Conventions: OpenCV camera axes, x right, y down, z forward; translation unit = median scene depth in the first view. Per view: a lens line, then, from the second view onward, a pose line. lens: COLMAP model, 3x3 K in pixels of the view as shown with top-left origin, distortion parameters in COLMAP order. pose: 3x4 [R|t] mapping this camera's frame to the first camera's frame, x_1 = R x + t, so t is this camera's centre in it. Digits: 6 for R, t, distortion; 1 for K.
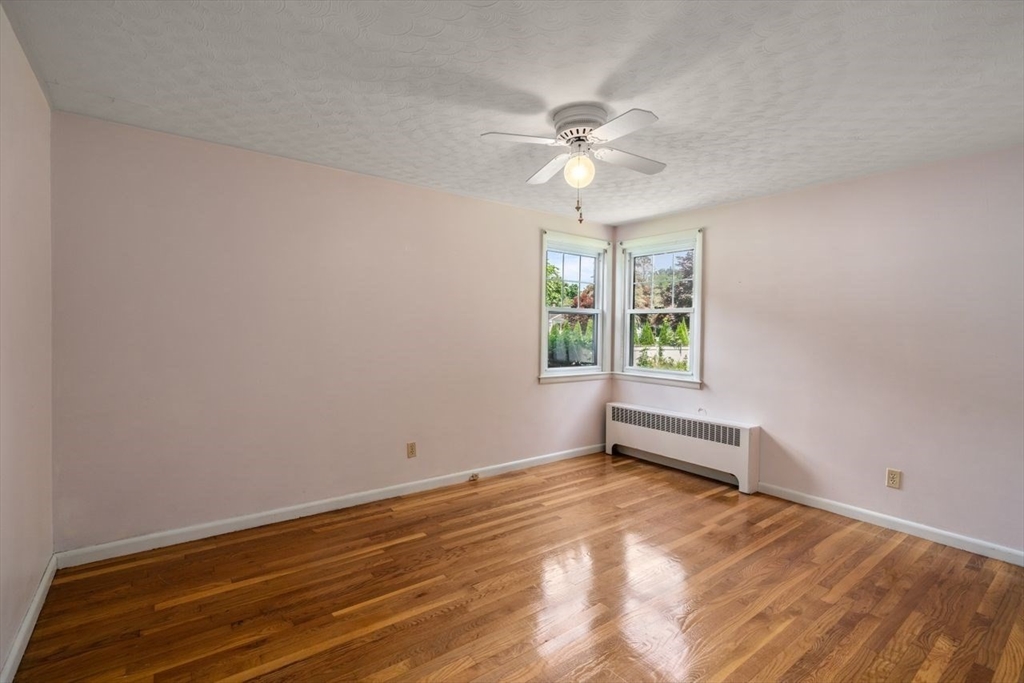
lens RADIAL K [[469.5, 0, 512.4], [0, 469.5, 330.9], [0, 0, 1]] dist [-0.001649, -0.000012]
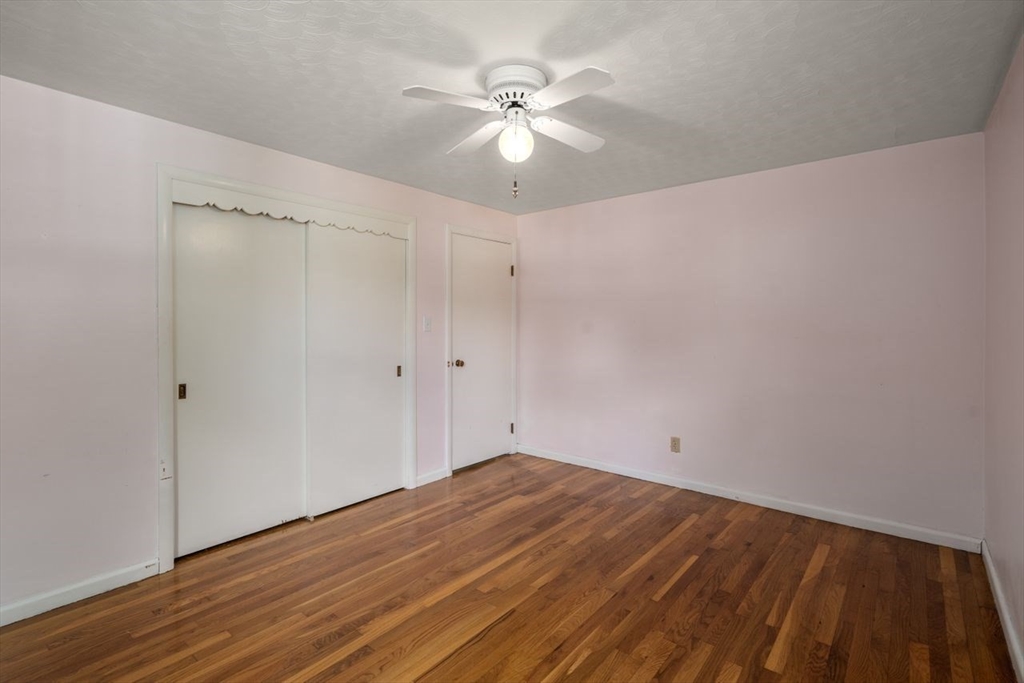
lens RADIAL K [[479.6, 0, 509.6], [0, 479.6, 325.5], [0, 0, 1]] dist [-0.000252, 0.000565]
pose [[-0.973374, -0.015062, -0.228728, 0.788110], [-0.016962, 0.999836, 0.006342, -0.017243], [0.228595, 0.010053, -0.973470, 4.156073]]
